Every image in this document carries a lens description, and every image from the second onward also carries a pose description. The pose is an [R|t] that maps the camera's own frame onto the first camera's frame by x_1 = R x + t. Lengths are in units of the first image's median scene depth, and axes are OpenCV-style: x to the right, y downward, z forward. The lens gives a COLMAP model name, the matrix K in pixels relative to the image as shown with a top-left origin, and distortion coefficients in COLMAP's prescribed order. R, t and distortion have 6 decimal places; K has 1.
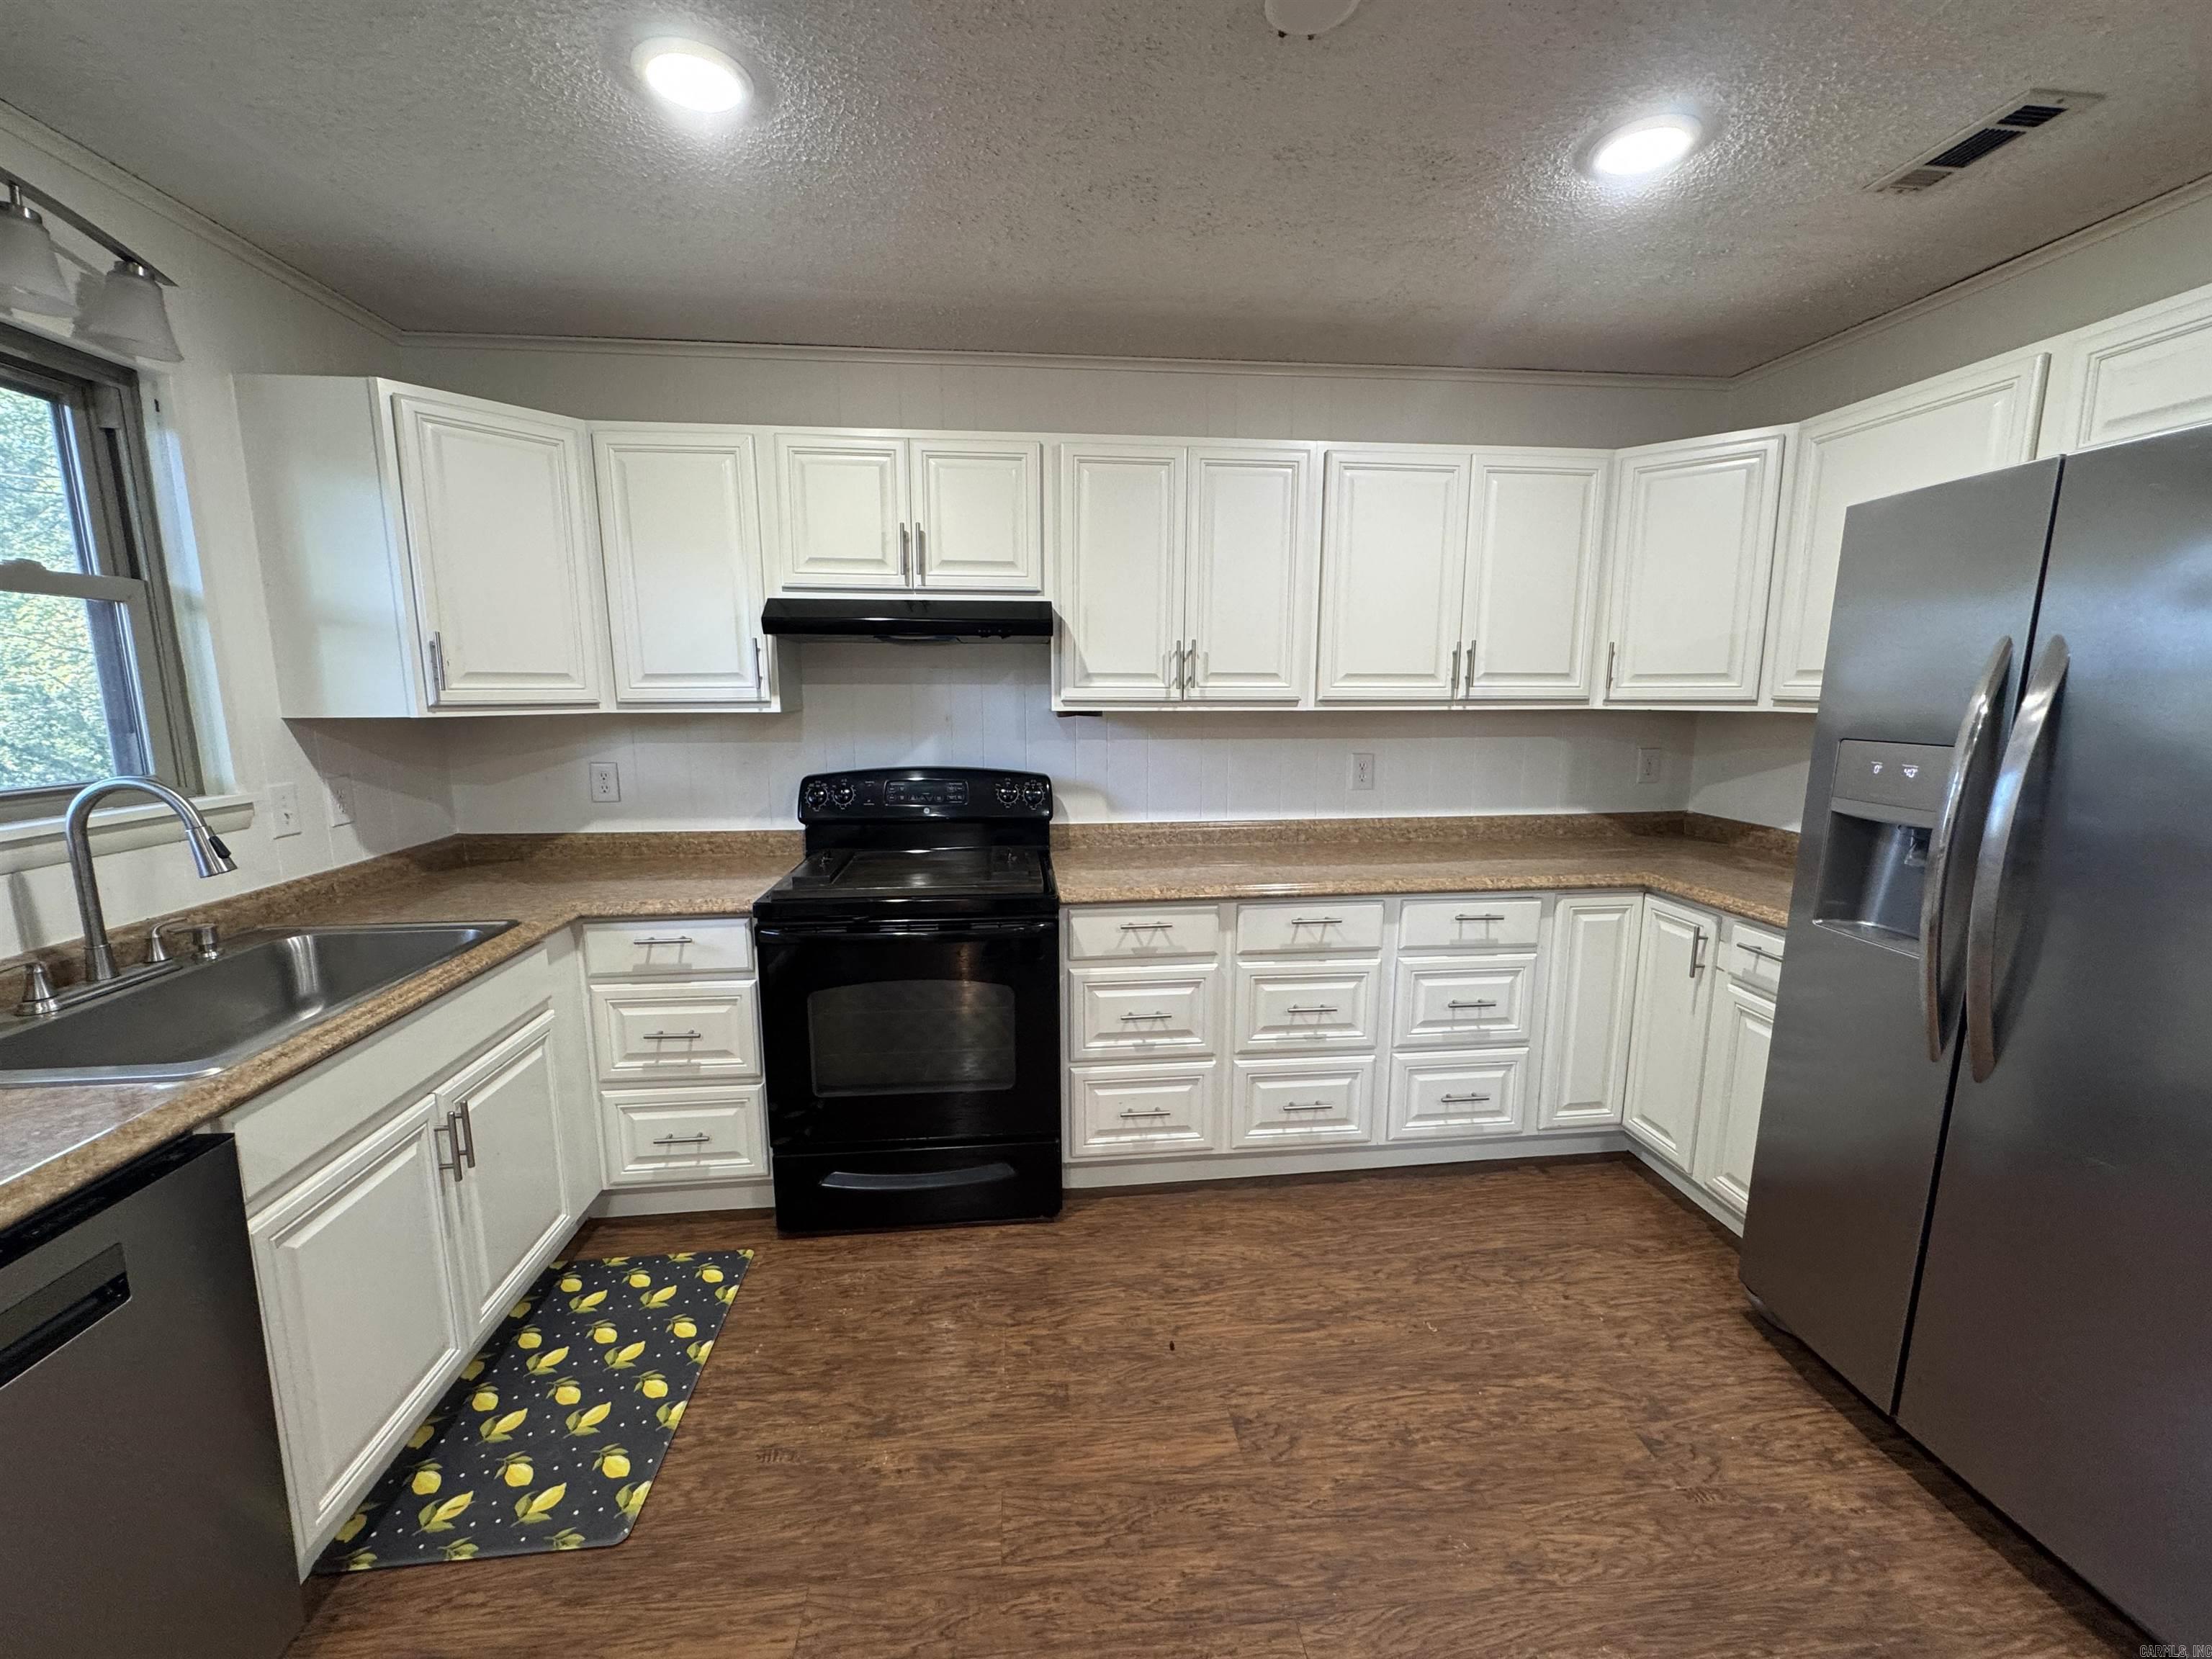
lens RADIAL K [[883.6, 0, 1105.6], [0, 883.6, 828.6], [0, 0, 1]] dist [-0.003321, -0.000178]
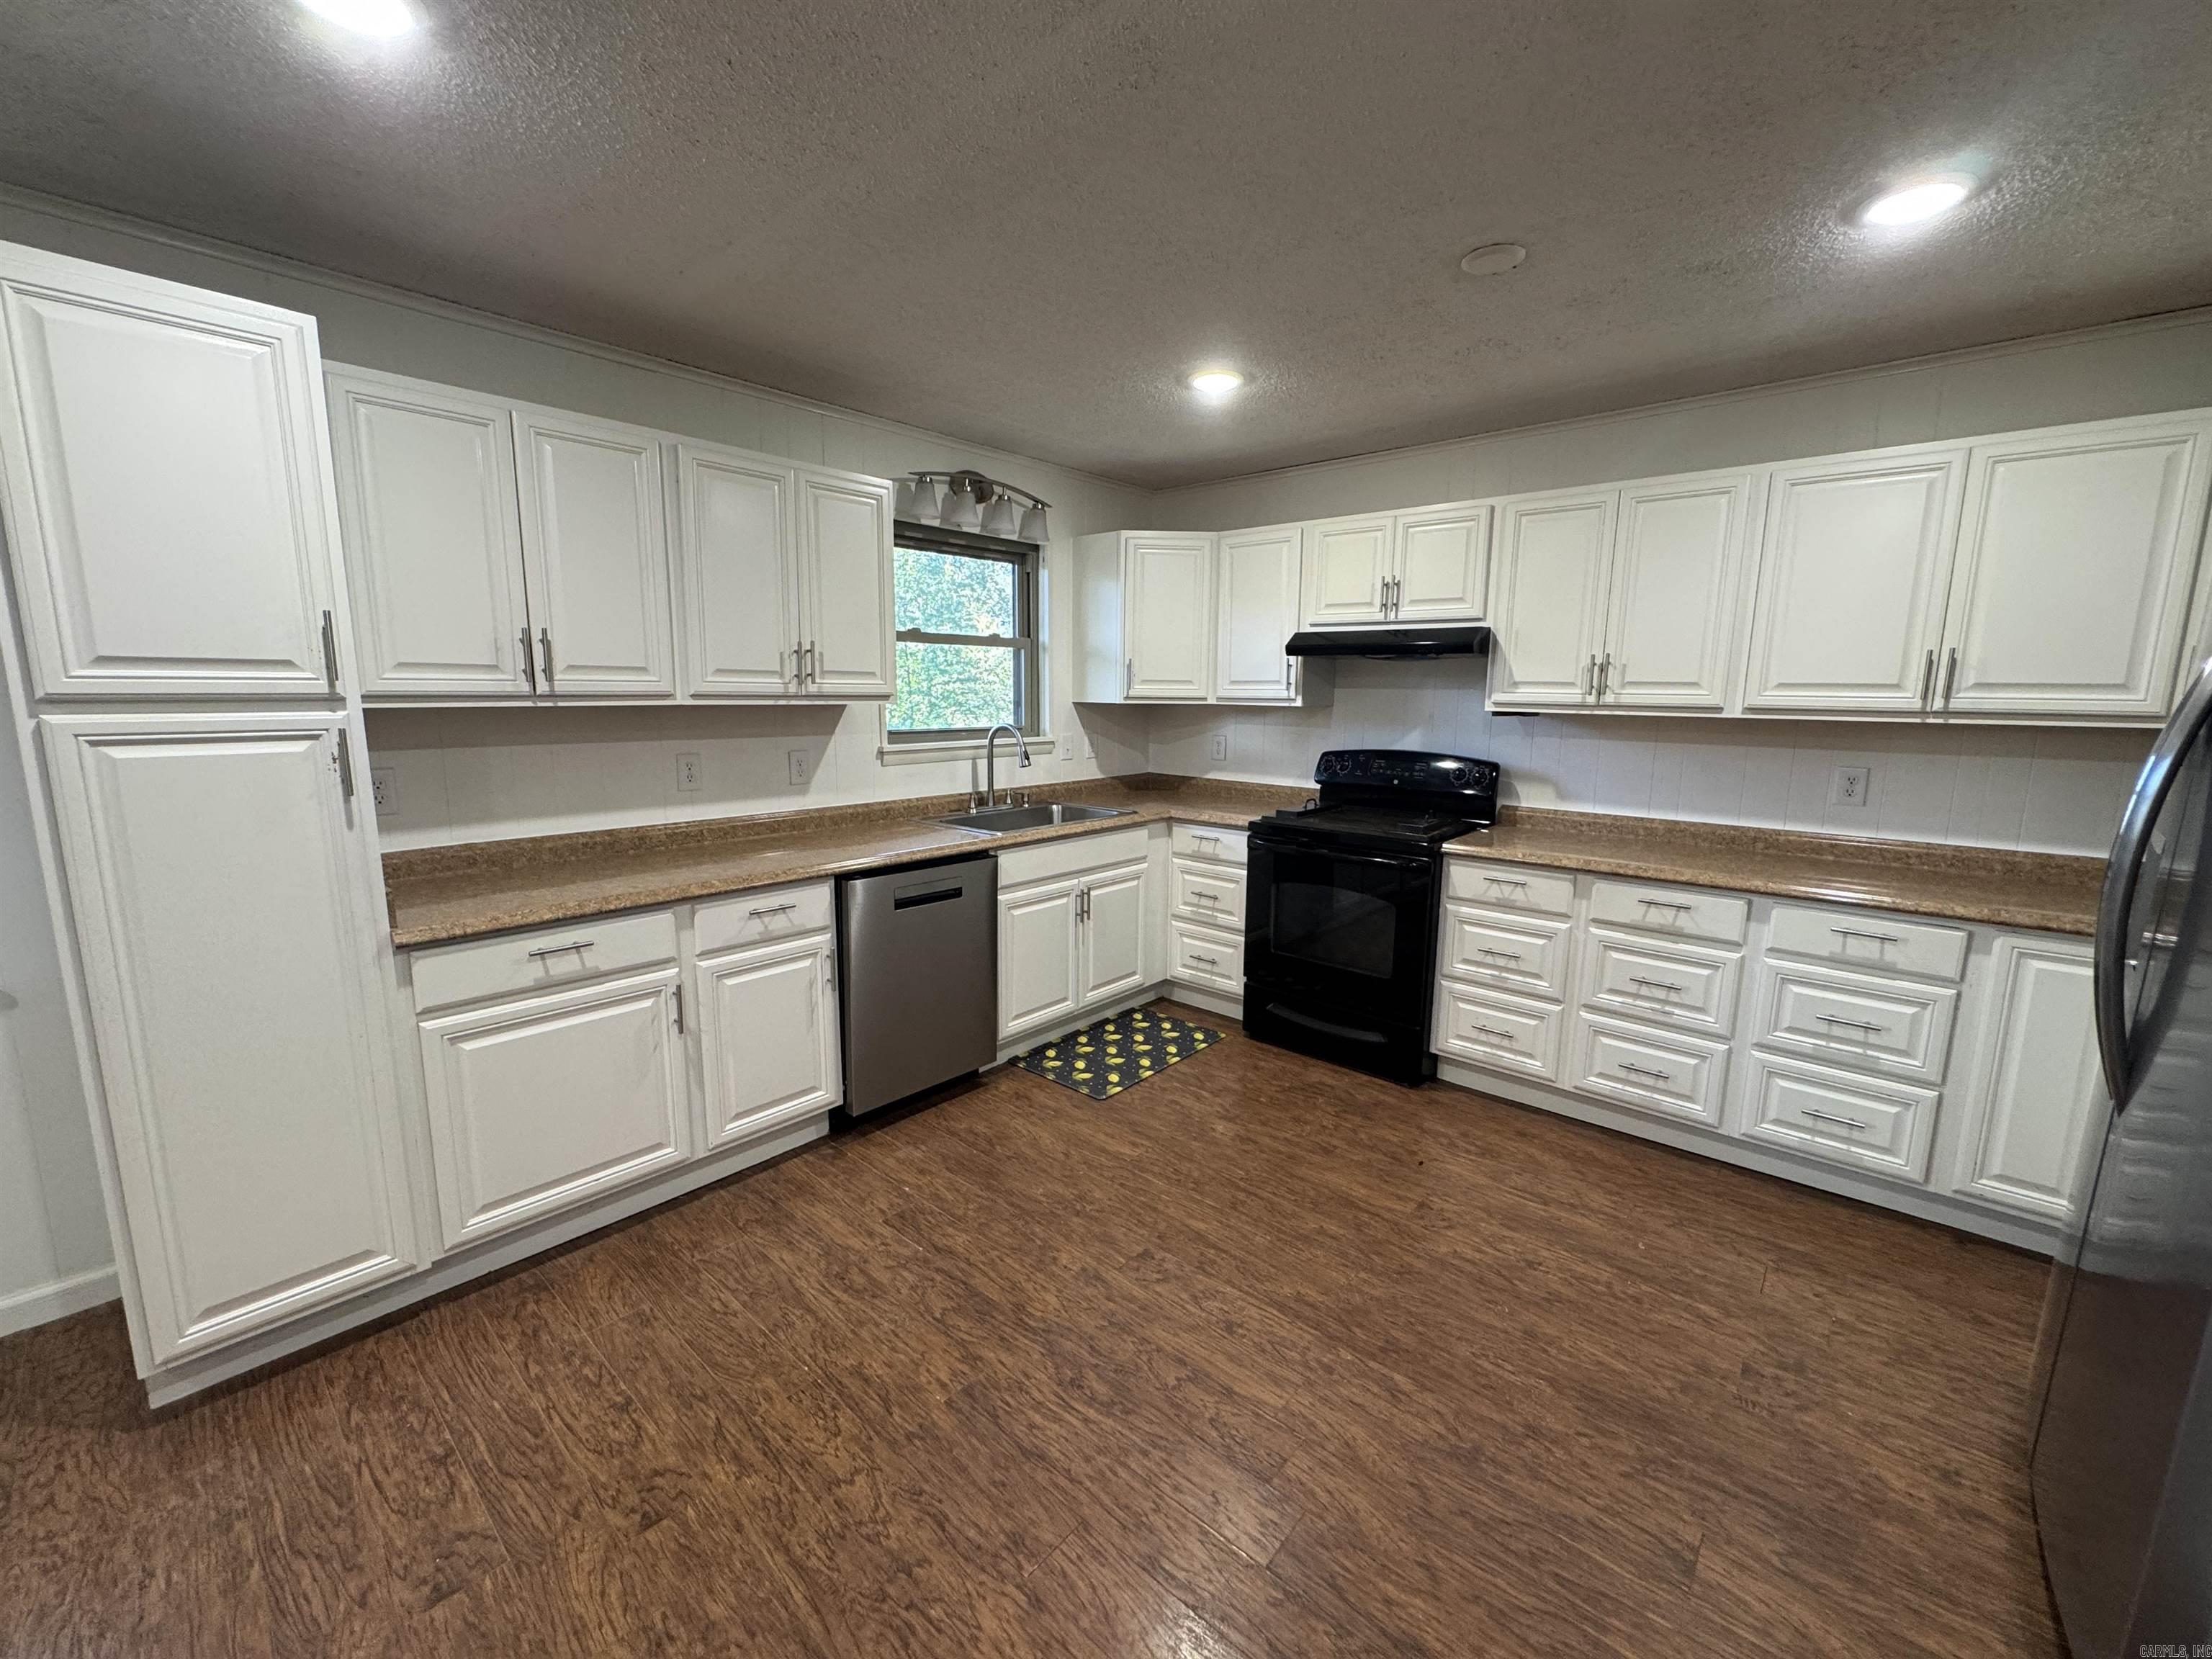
lens RADIAL K [[883.6, 0, 1105.6], [0, 883.6, 828.6], [0, 0, 1]] dist [-0.003321, -0.000178]
pose [[0.675006, 0.124586, -0.727218, 0.564963], [-0.128099, 0.990460, 0.050783, 0.044693], [0.726607, 0.058877, 0.684526, -0.287950]]
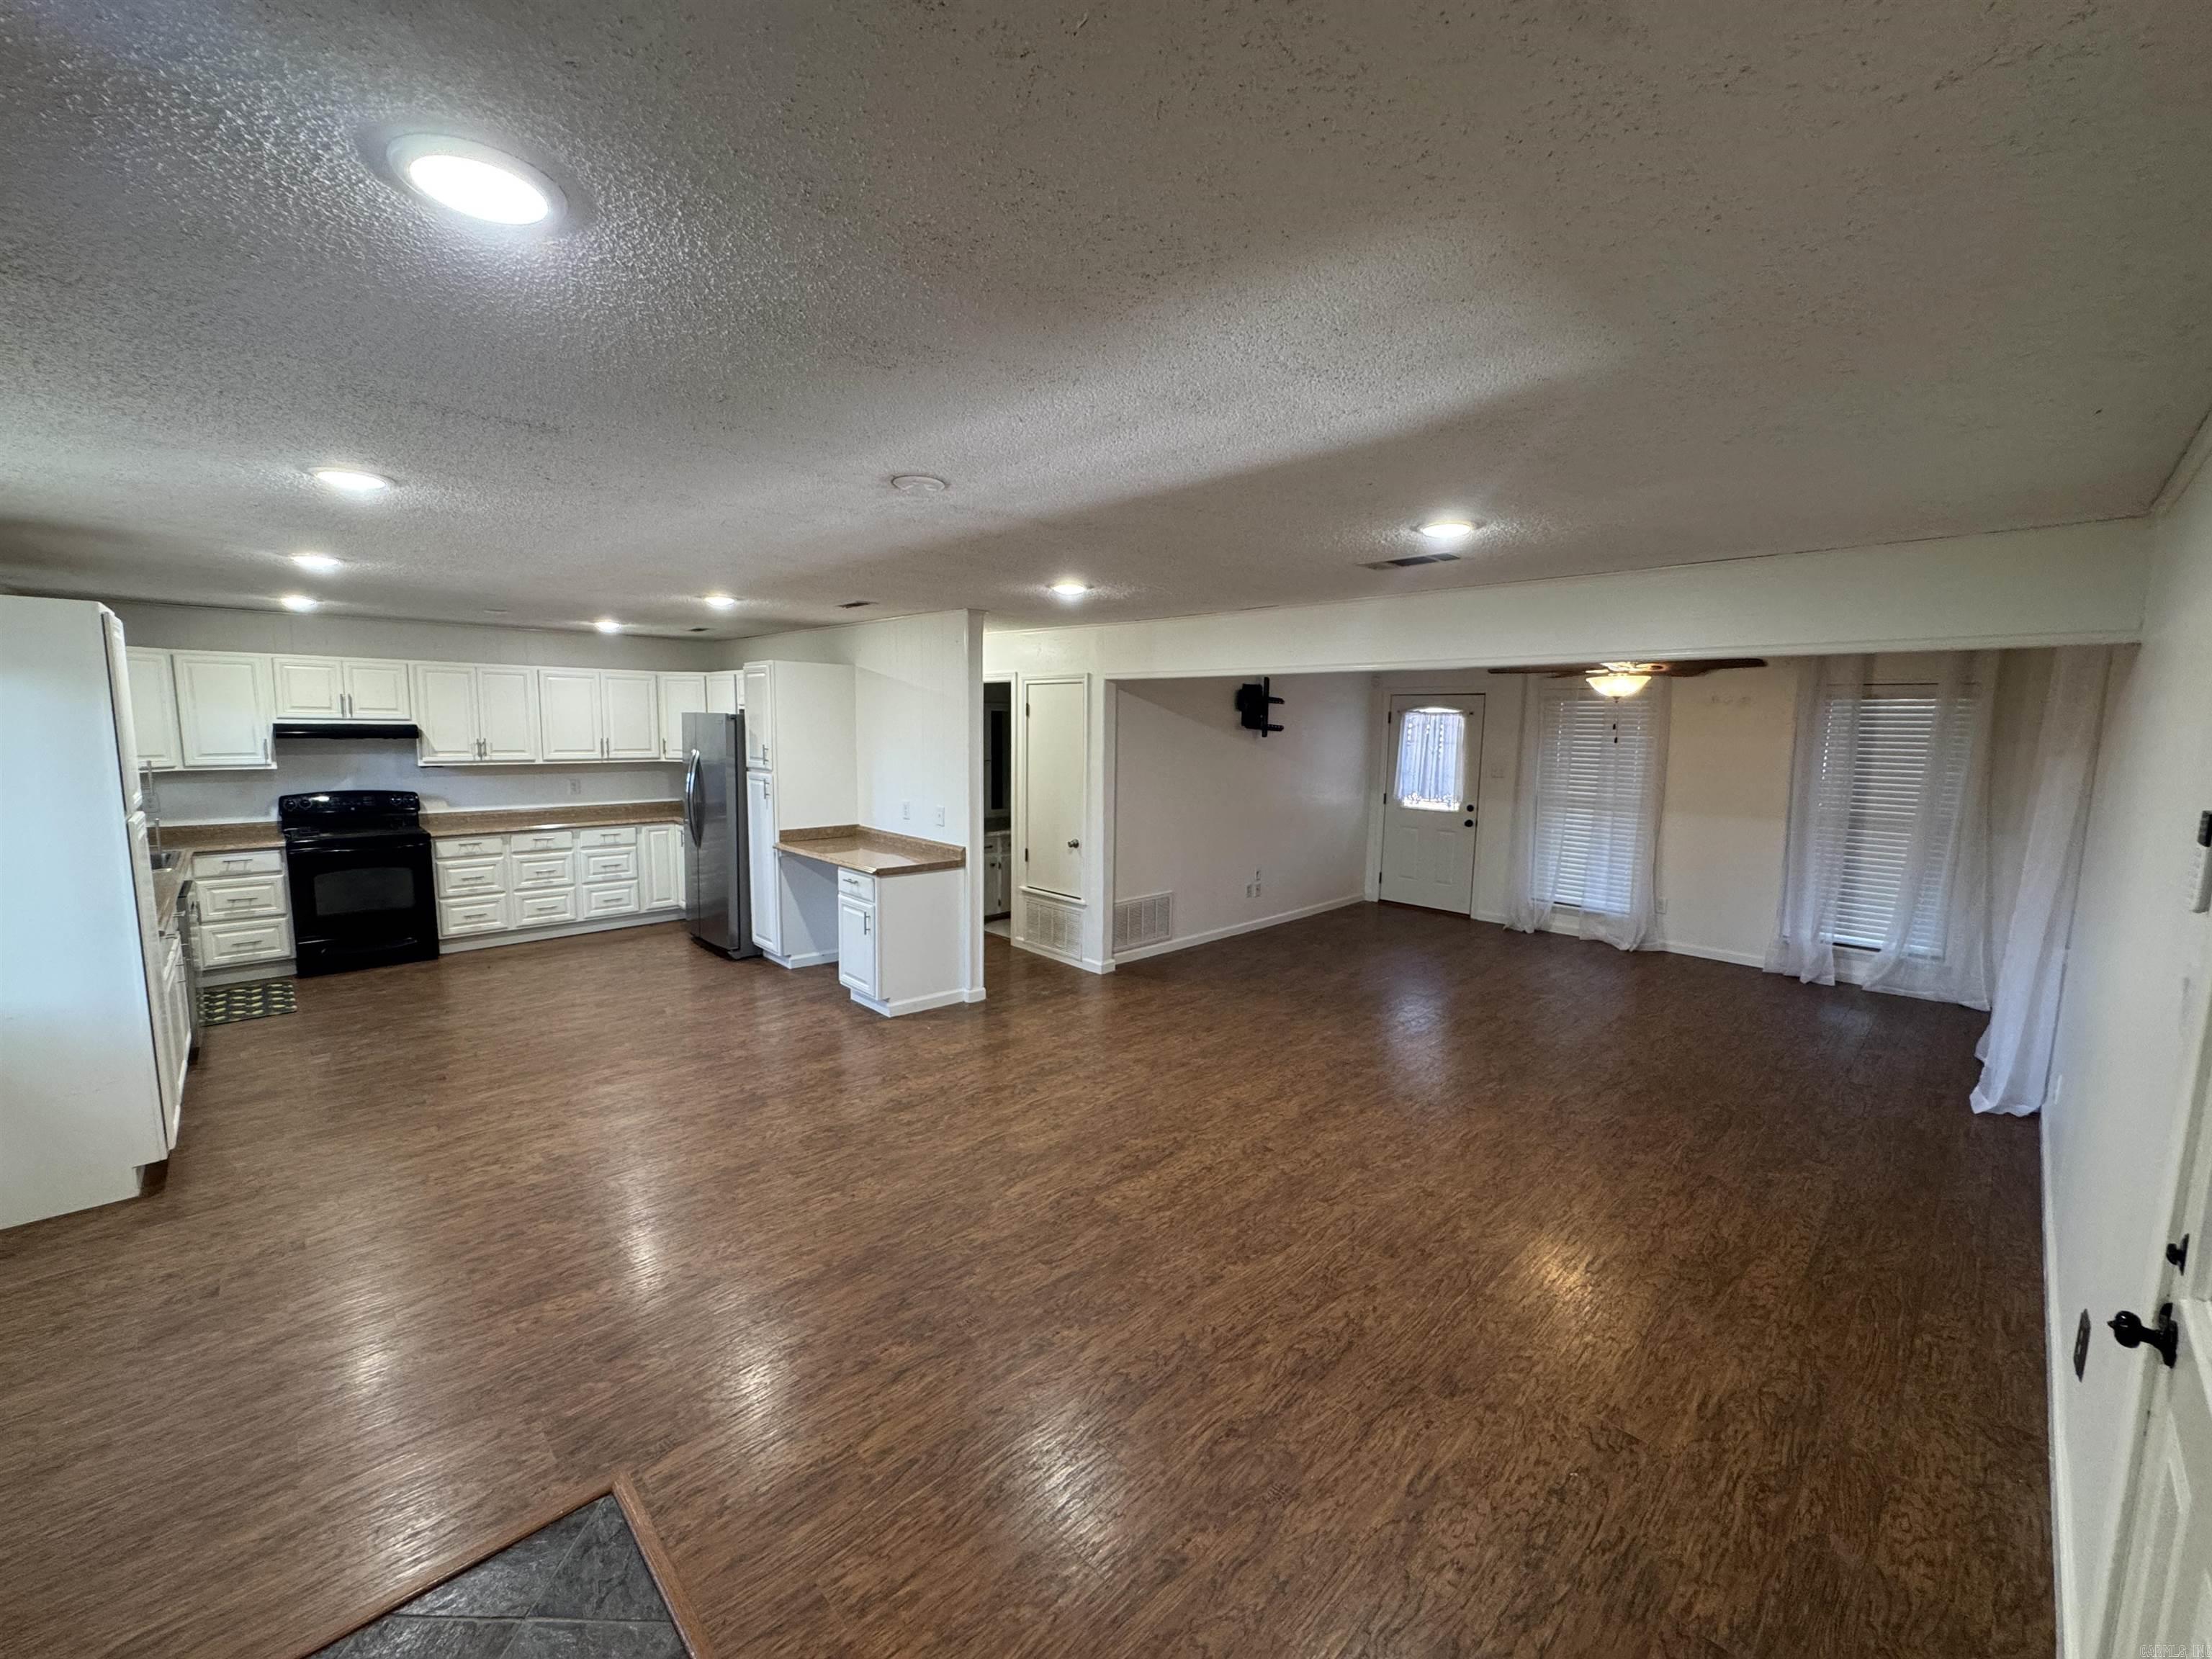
lens RADIAL K [[883.6, 0, 1105.6], [0, 883.6, 828.6], [0, 0, 1]] dist [-0.003321, -0.000178]
pose [[0.787006, -0.060726, 0.613949, -0.079605], [0.079135, 0.996860, -0.002841, 0.224996], [-0.611848, 0.050821, 0.789341, -2.362500]]
